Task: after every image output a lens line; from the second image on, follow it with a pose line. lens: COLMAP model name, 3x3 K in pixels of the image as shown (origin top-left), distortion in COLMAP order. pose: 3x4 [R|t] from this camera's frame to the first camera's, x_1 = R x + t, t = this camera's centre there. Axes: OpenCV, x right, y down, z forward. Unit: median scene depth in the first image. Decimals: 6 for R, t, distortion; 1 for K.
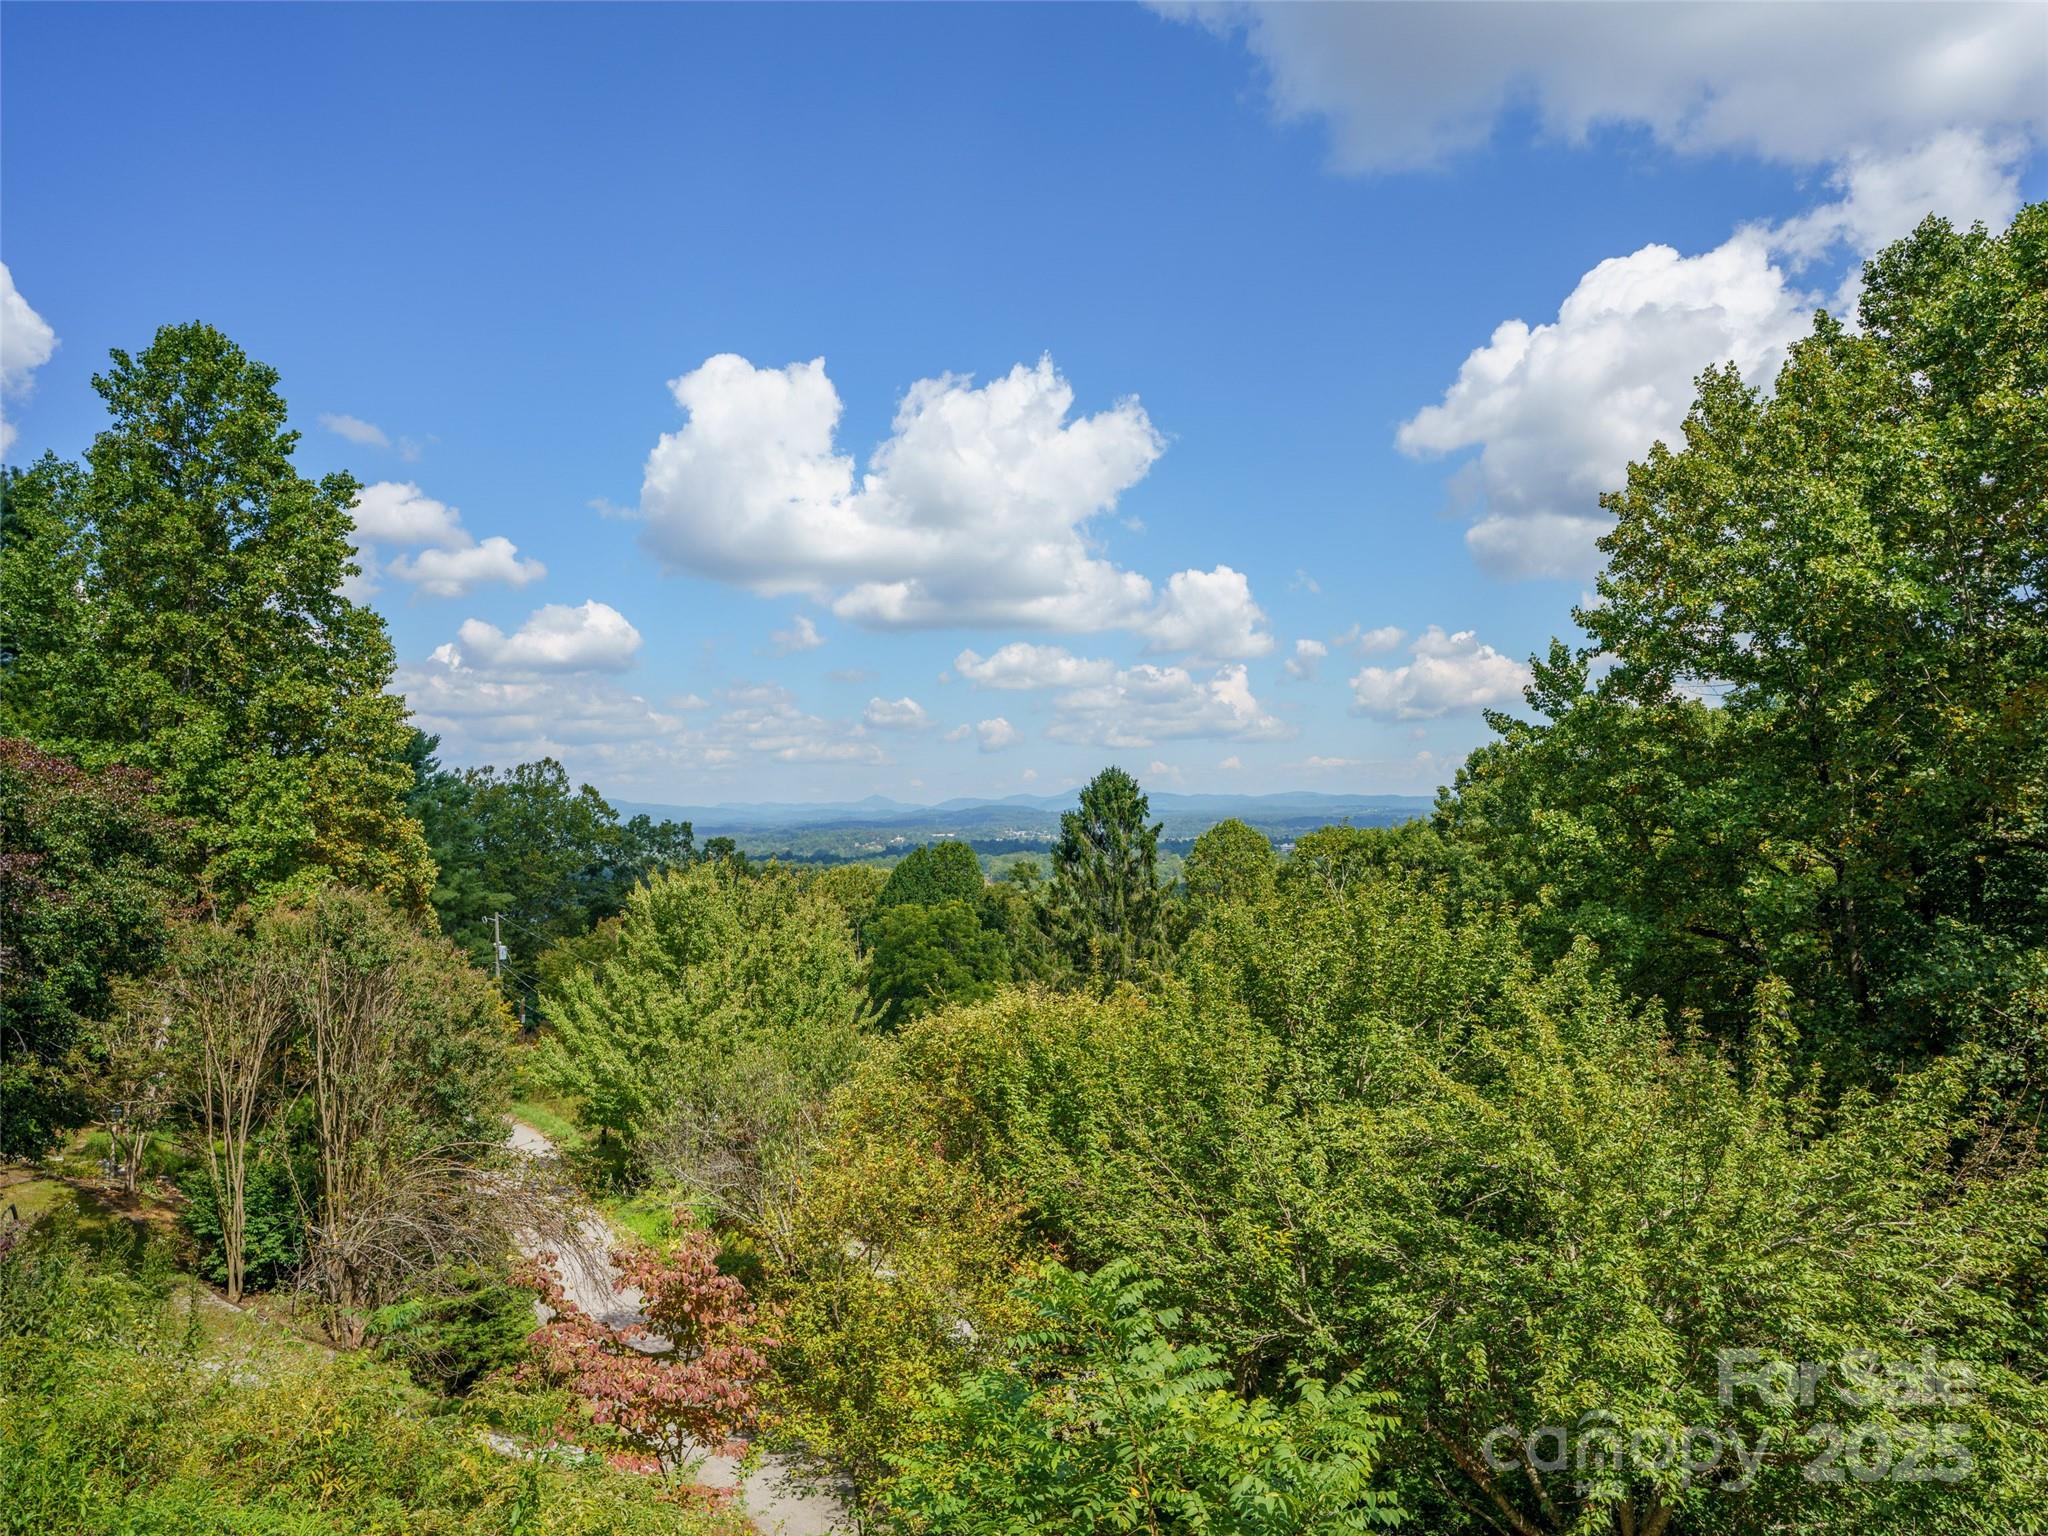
lens RADIAL K [[1328.5, 0, 986.5], [0, 1328.5, 743.5], [0, 0, 1]] dist [-0.033072, 0.003968]
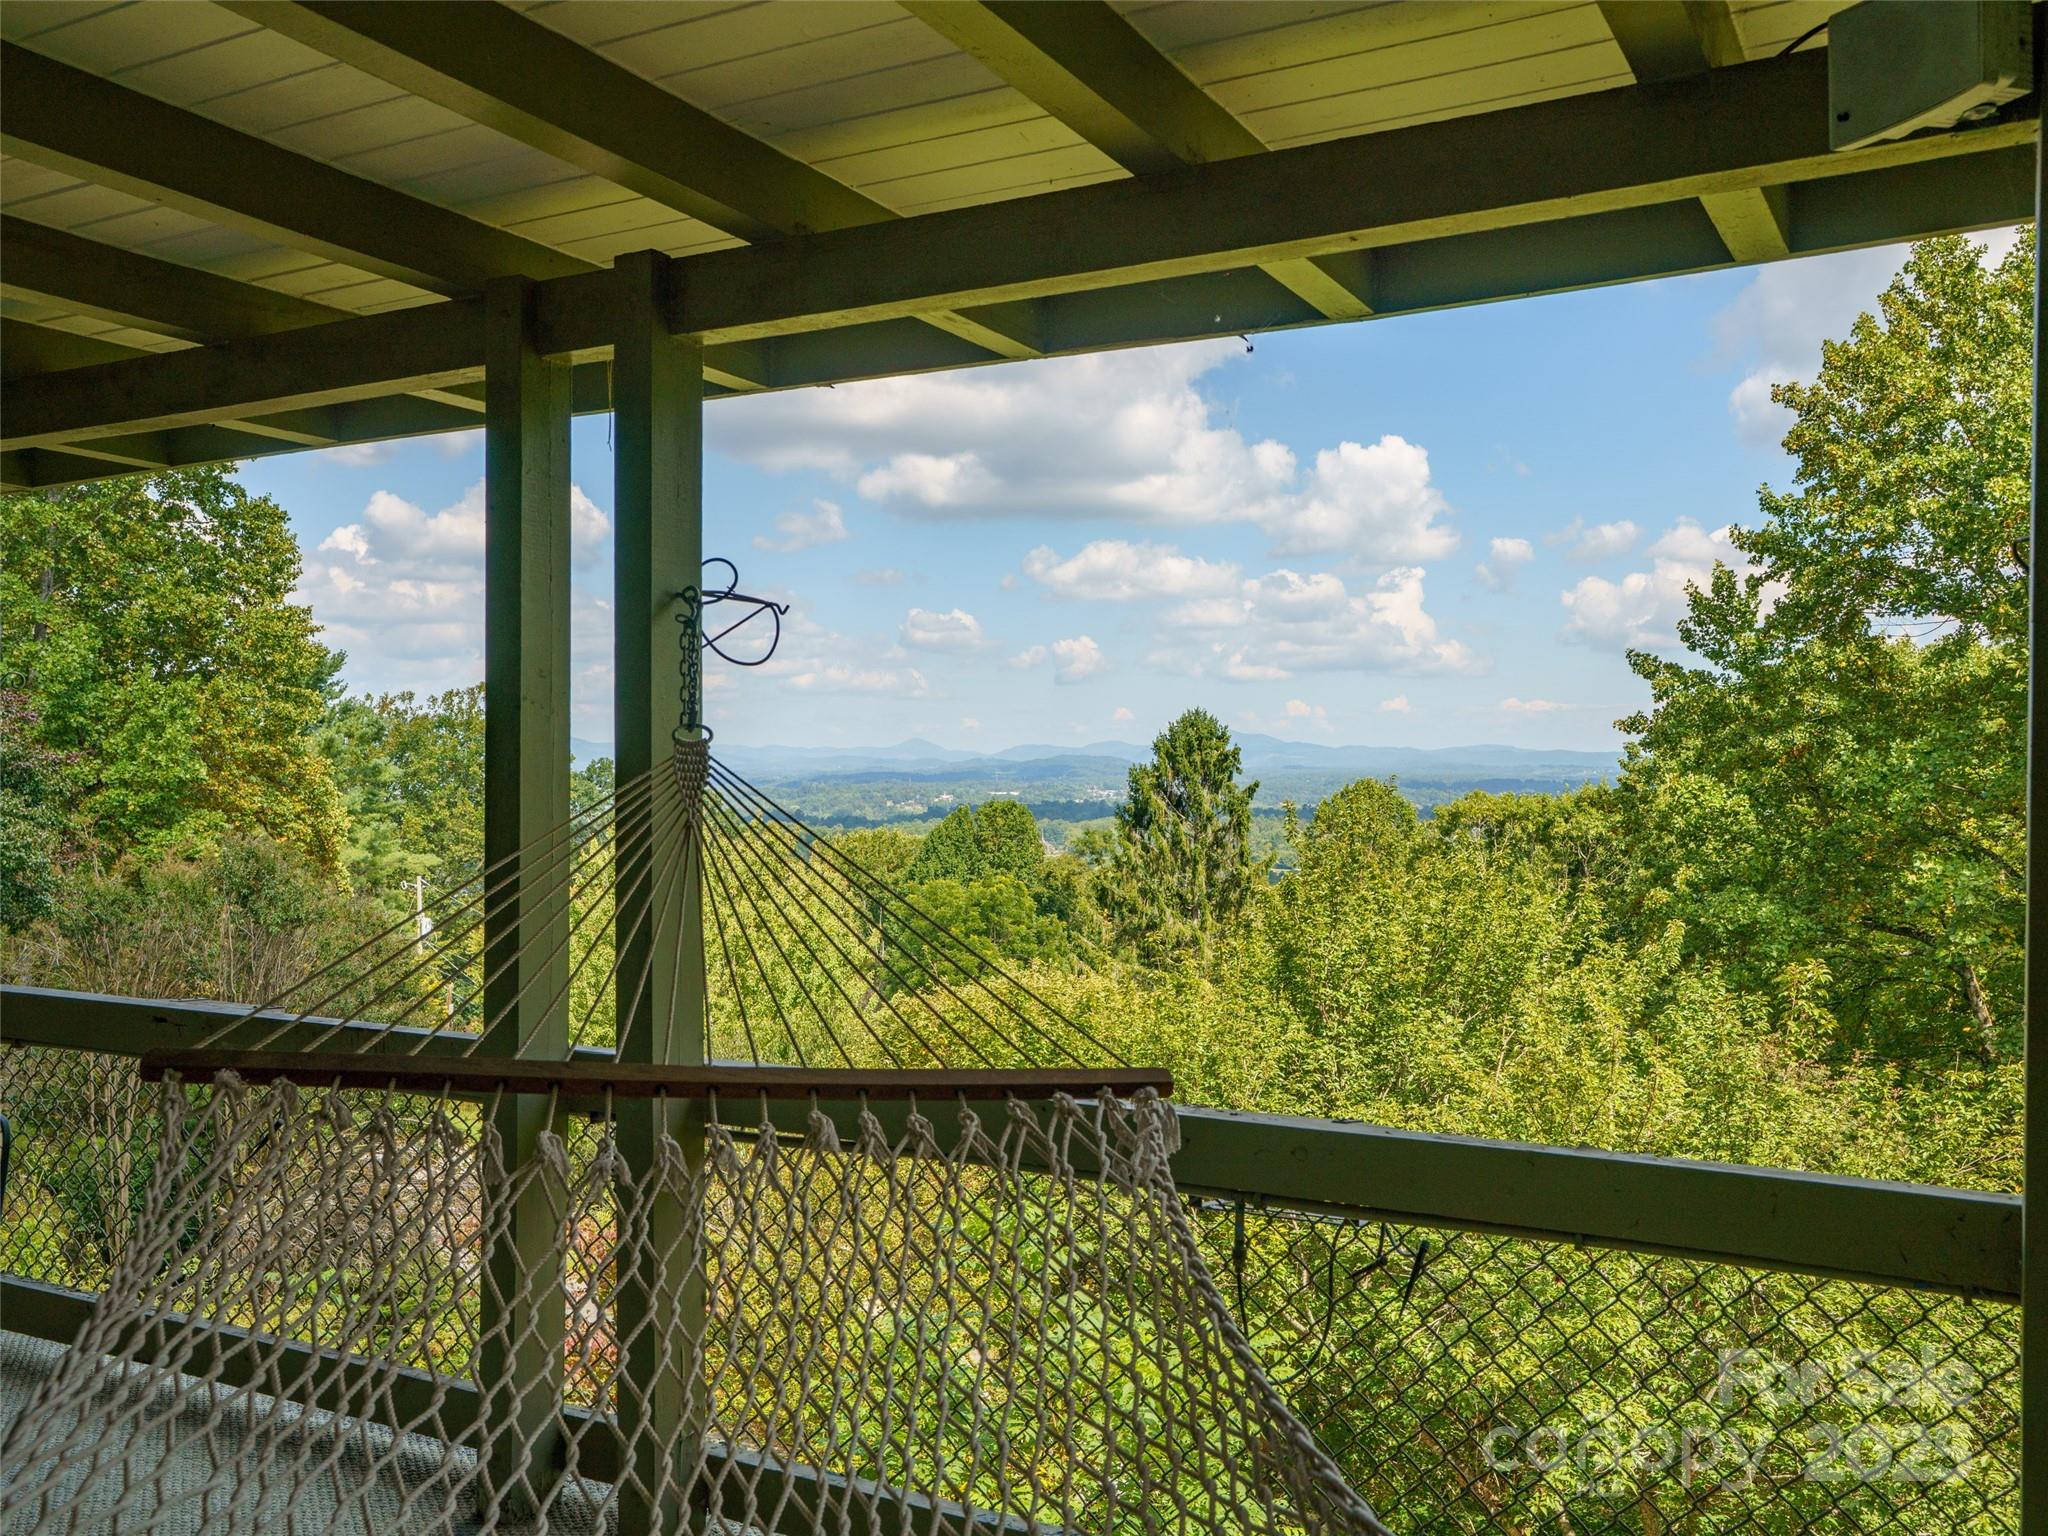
lens RADIAL K [[1967.5, 0, 1033.7], [0, 1967.5, 755.5], [0, 0, 1]] dist [0.005727, -0.009460]
pose [[0.998711, 0.020233, -0.046548, 0.066152], [-0.018065, 0.998753, 0.046544, -0.009039], [0.047431, -0.045643, 0.997831, -0.203095]]
